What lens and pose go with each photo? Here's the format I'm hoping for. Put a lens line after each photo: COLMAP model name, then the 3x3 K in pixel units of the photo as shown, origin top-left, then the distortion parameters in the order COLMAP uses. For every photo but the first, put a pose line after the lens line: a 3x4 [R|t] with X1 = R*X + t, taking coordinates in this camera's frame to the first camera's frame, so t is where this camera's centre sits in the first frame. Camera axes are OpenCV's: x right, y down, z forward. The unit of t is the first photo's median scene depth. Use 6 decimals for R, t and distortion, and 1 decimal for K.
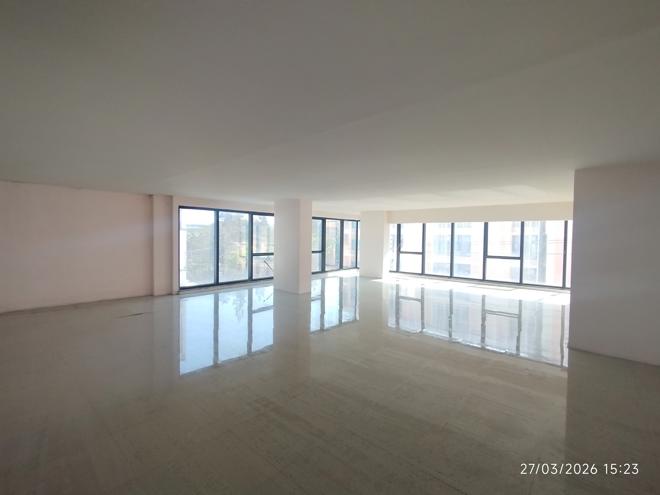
lens RADIAL K [[297.9, 0, 330.0], [0, 297.9, 247.5], [0, 0, 1]] dist [-0.001040, -0.000198]
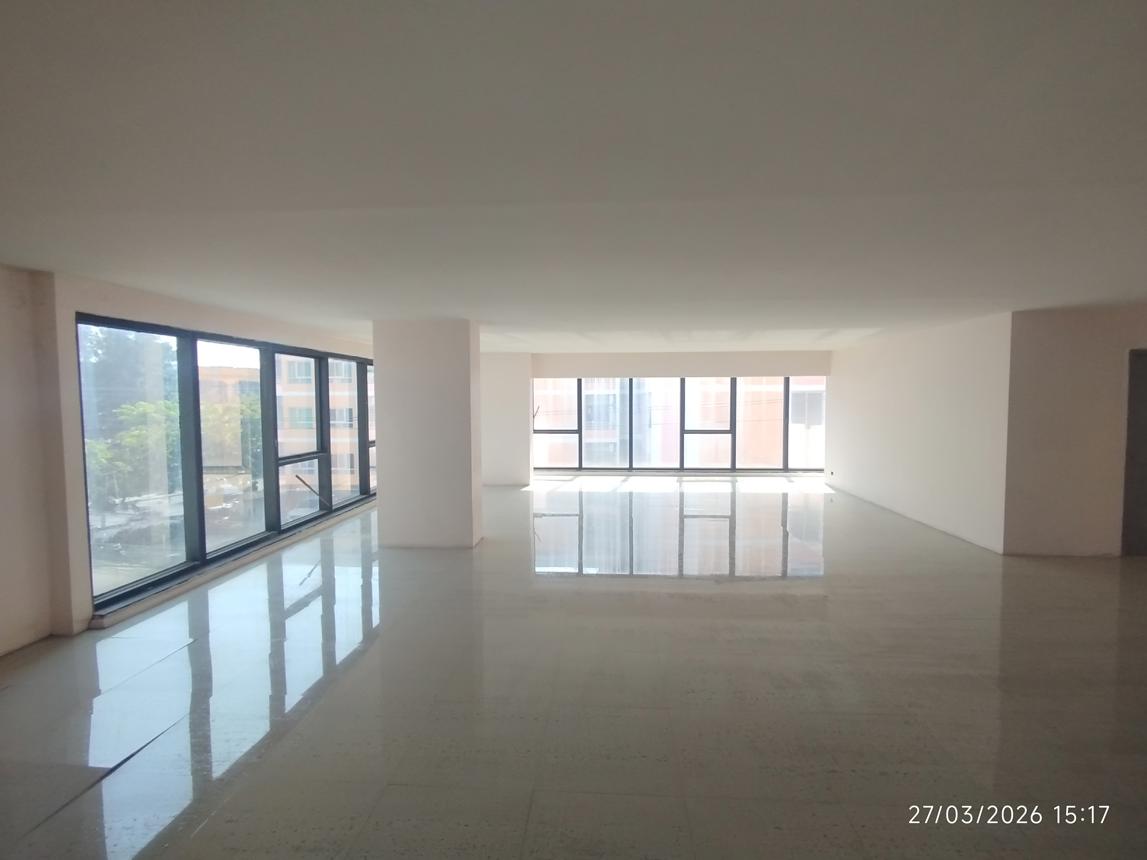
lens RADIAL K [[517.7, 0, 573.5], [0, 517.7, 430.0], [0, 0, 1]] dist [-0.001040, -0.000198]
pose [[0.807309, -0.053724, 0.587679, -0.320210], [0.043568, 0.998556, 0.031434, -0.017805], [-0.588519, 0.000226, 0.808484, 0.256356]]
